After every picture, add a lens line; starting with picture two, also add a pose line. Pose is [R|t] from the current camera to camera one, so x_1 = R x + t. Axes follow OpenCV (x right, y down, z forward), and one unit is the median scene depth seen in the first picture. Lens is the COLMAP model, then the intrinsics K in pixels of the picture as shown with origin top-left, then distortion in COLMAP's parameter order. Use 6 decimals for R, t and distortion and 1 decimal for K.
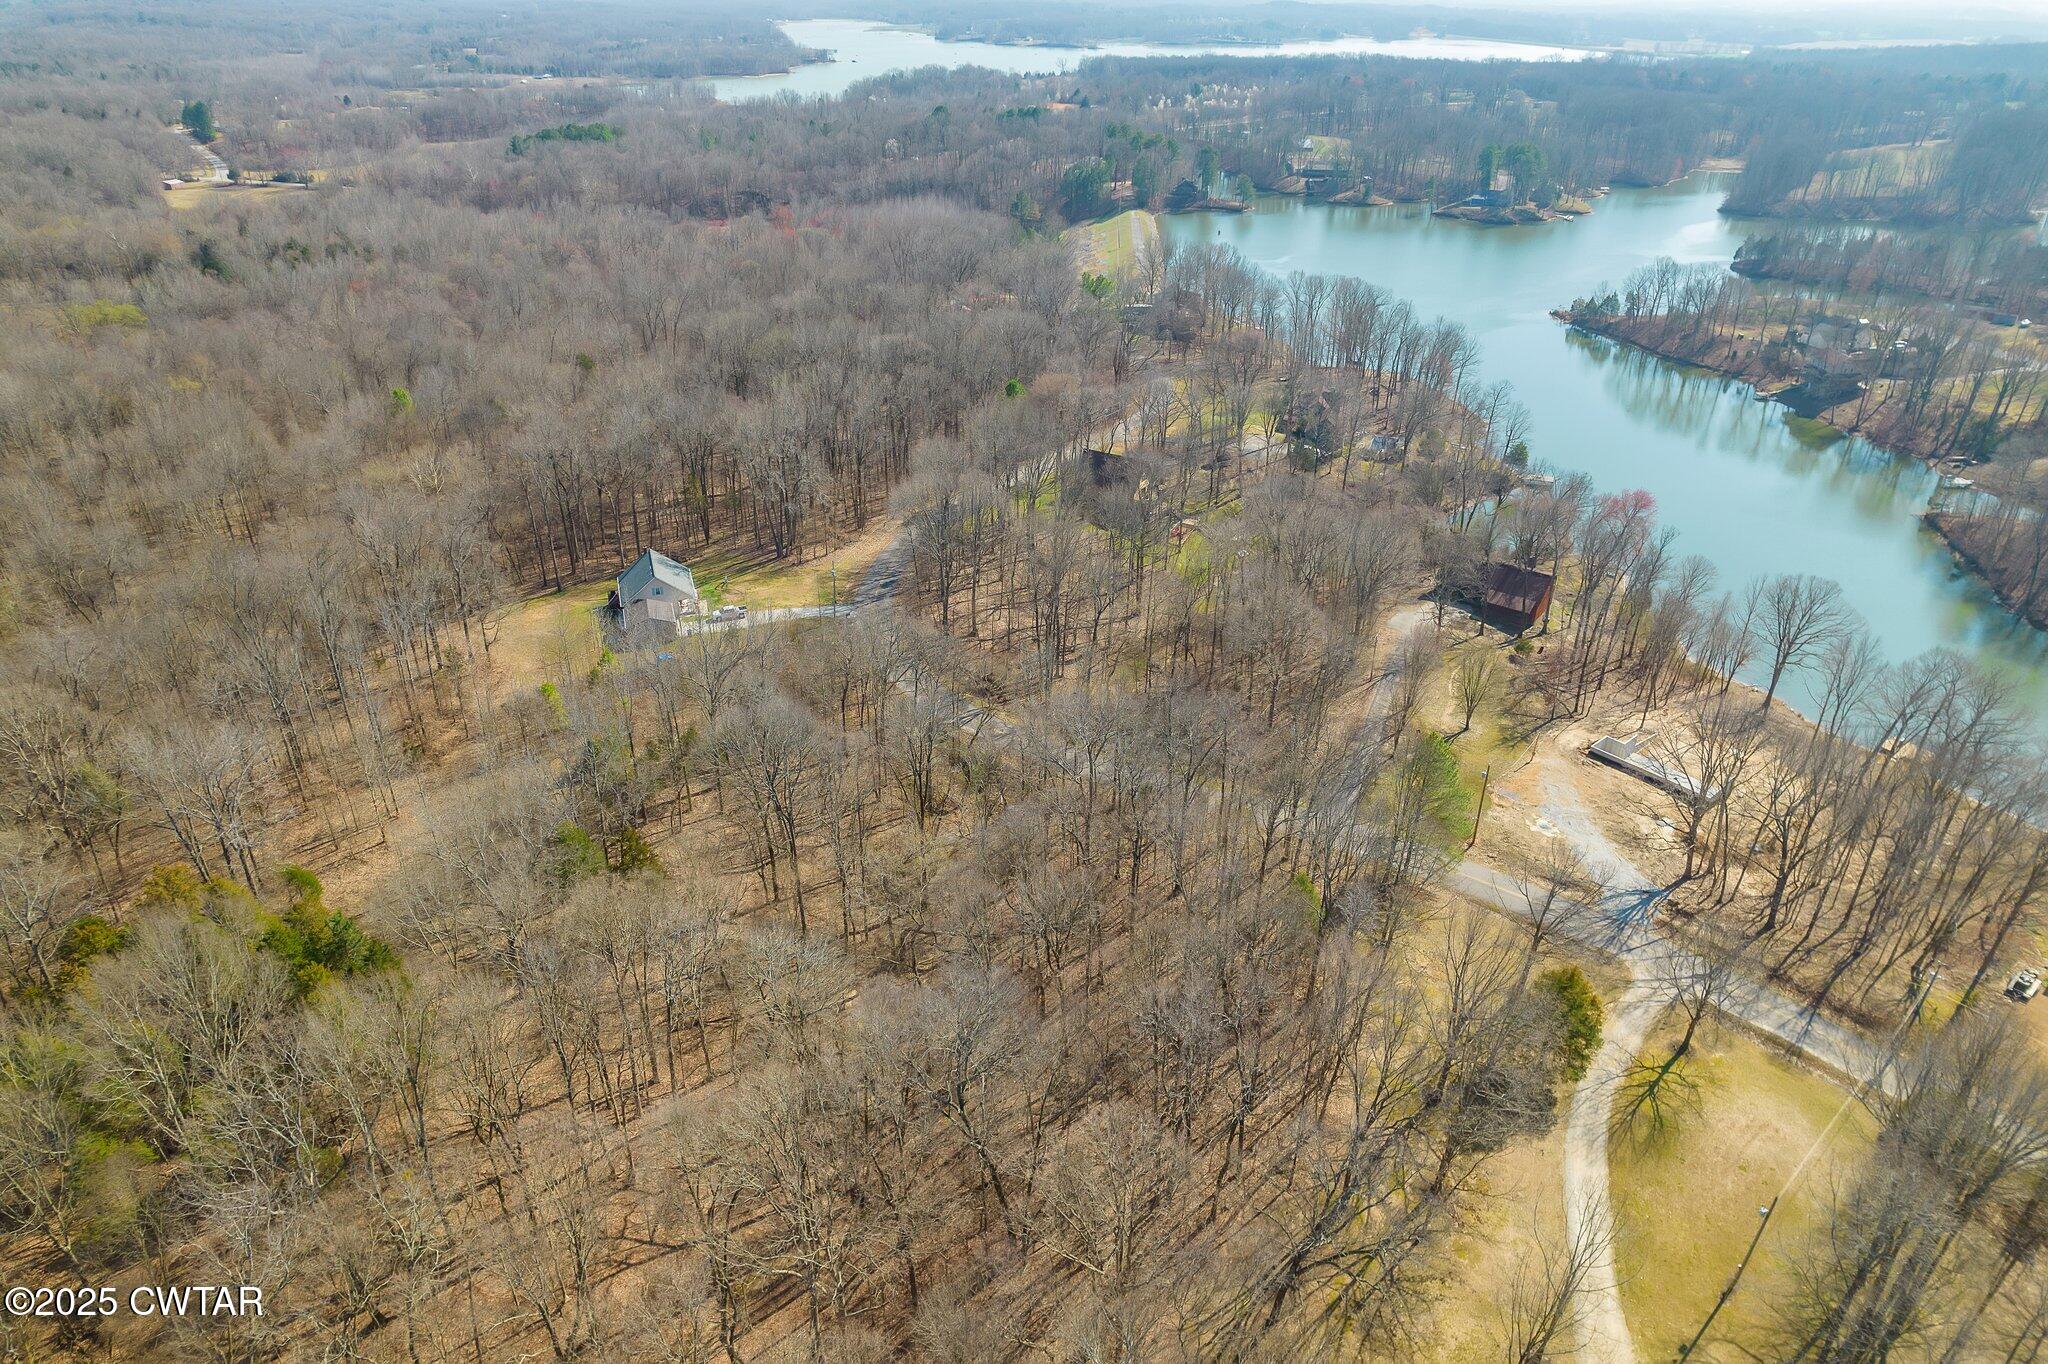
lens RADIAL K [[1298.6, 0, 1033.7], [0, 1298.6, 723.3], [0, 0, 1]] dist [-0.089462, 0.076483]
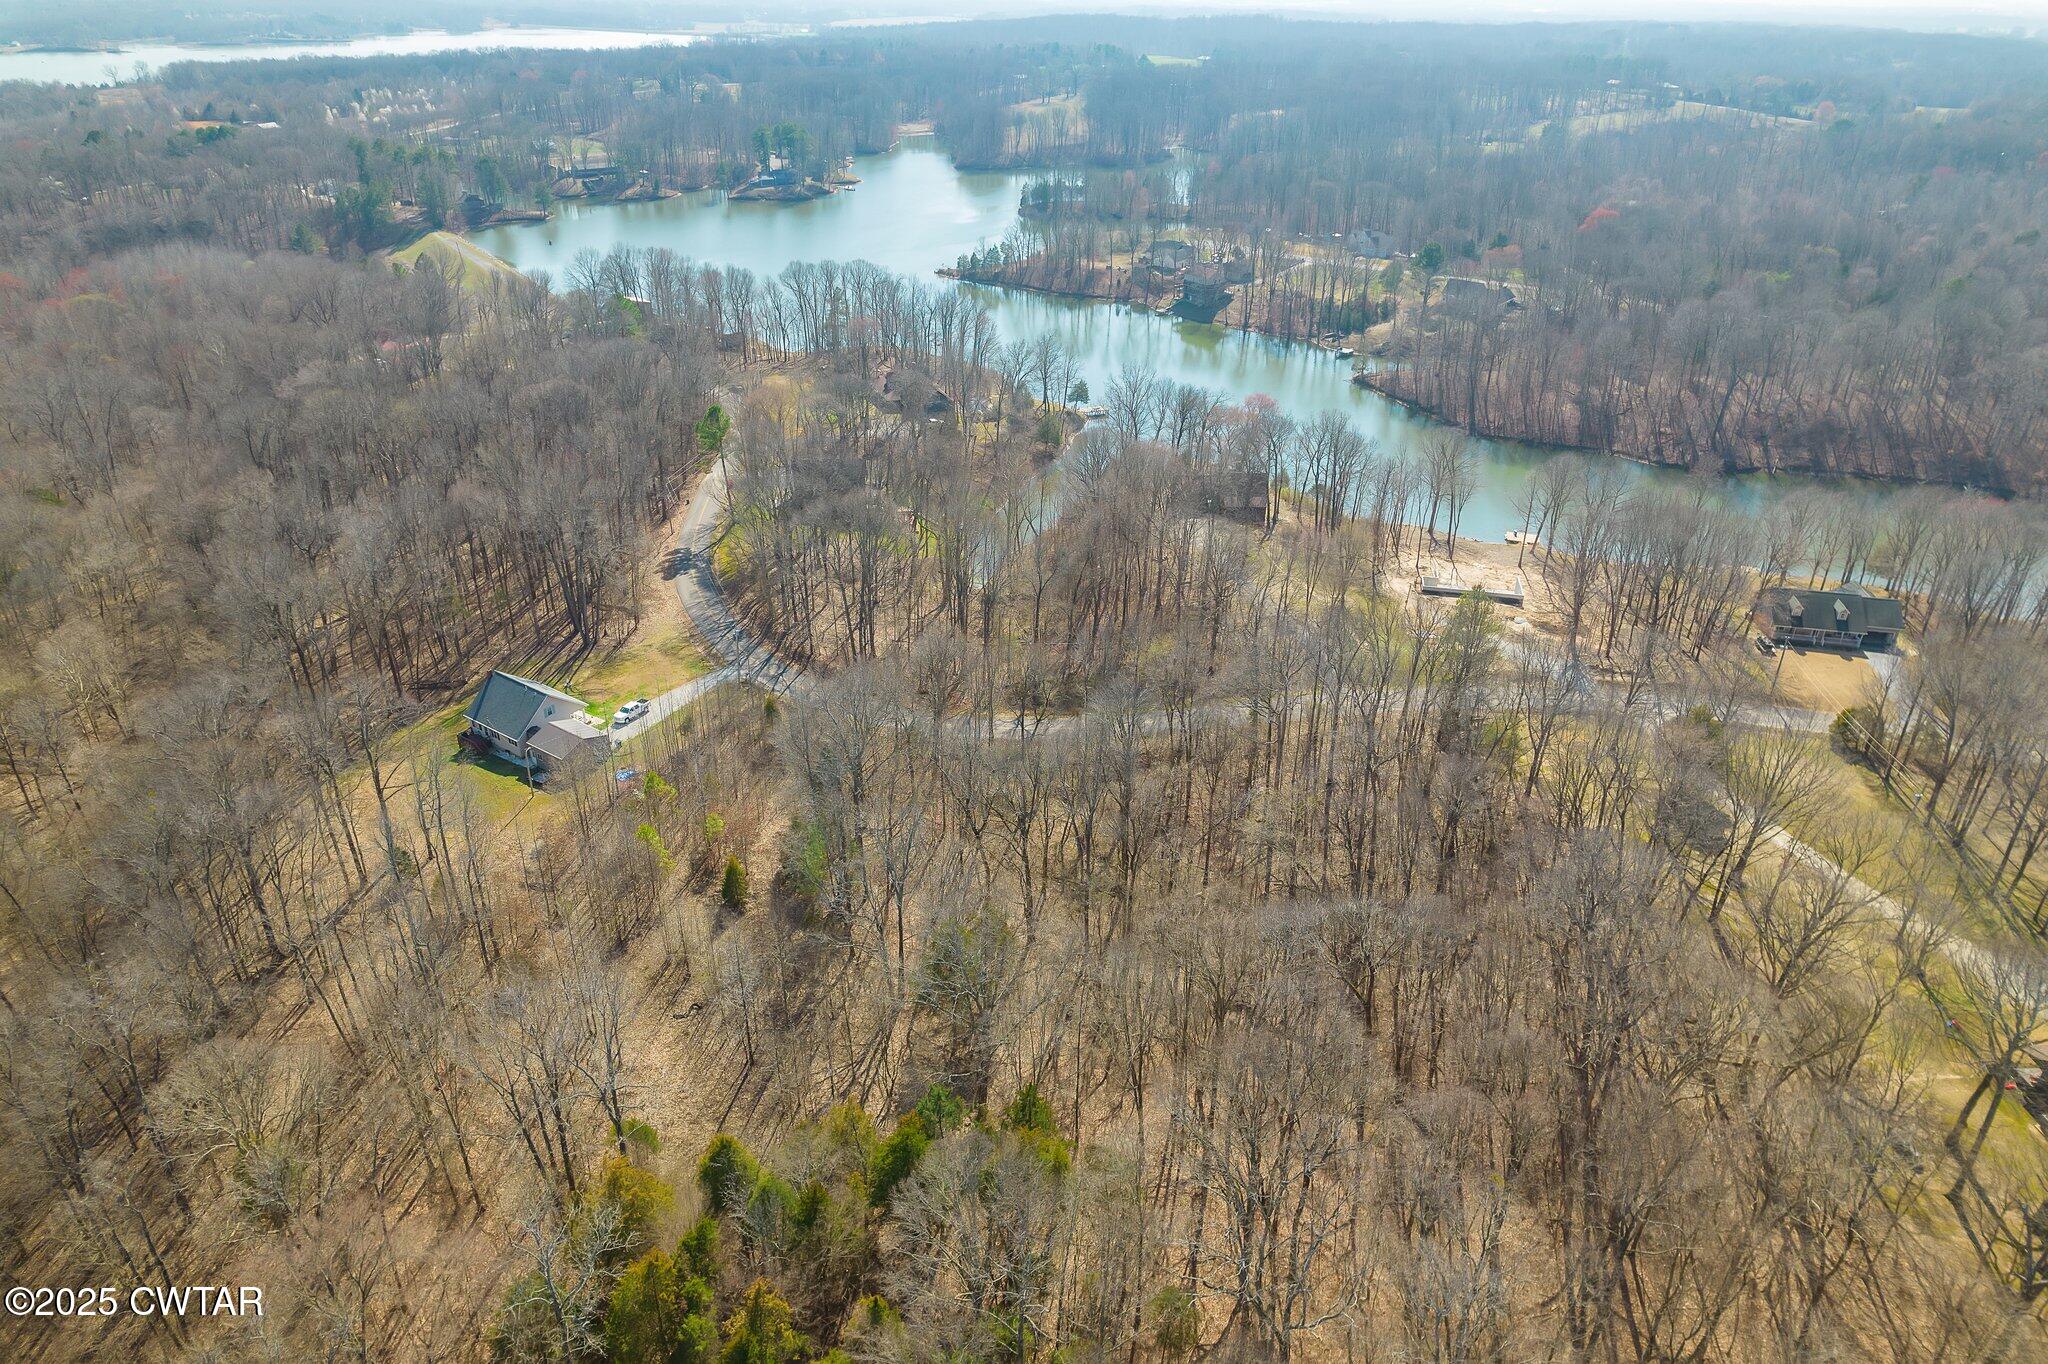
lens RADIAL K [[1298.6, 0, 1033.7], [0, 1298.6, 723.3], [0, 0, 1]] dist [-0.089462, 0.076483]
pose [[0.793438, -0.309731, 0.523950, -0.225609], [0.305476, 0.947211, 0.097346, -0.037145], [-0.526442, 0.082816, 0.846168, 0.055520]]
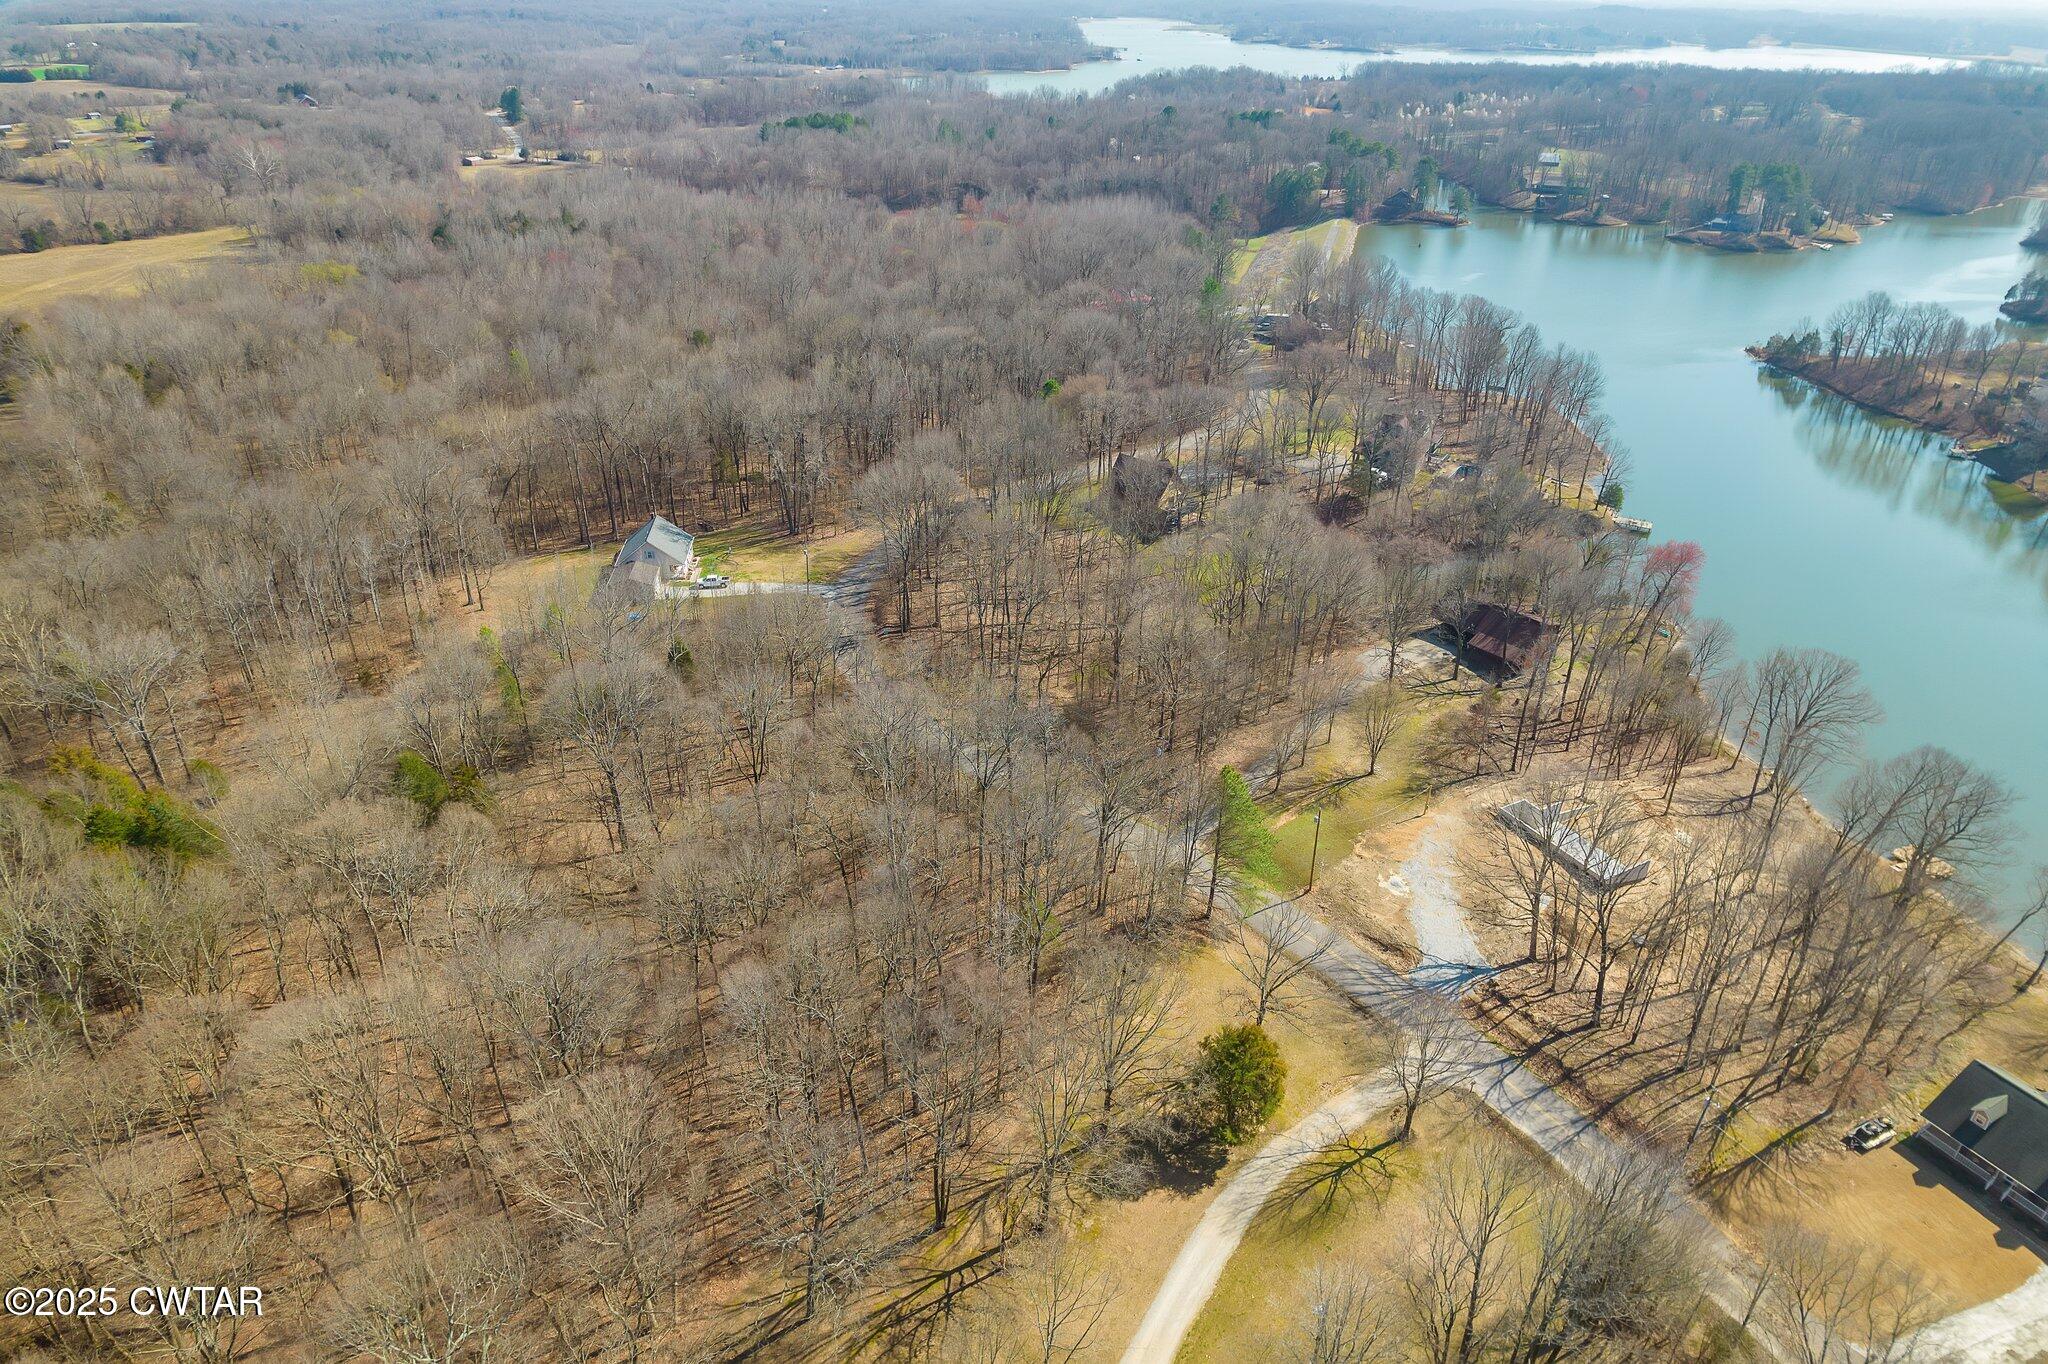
lens RADIAL K [[1298.6, 0, 1033.7], [0, 1298.6, 723.3], [0, 0, 1]] dist [-0.089462, 0.076483]
pose [[0.975351, 0.113700, -0.189109, 0.108692], [-0.113671, 0.993457, 0.011034, -0.005832], [0.189126, 0.010734, 0.981894, 0.009202]]
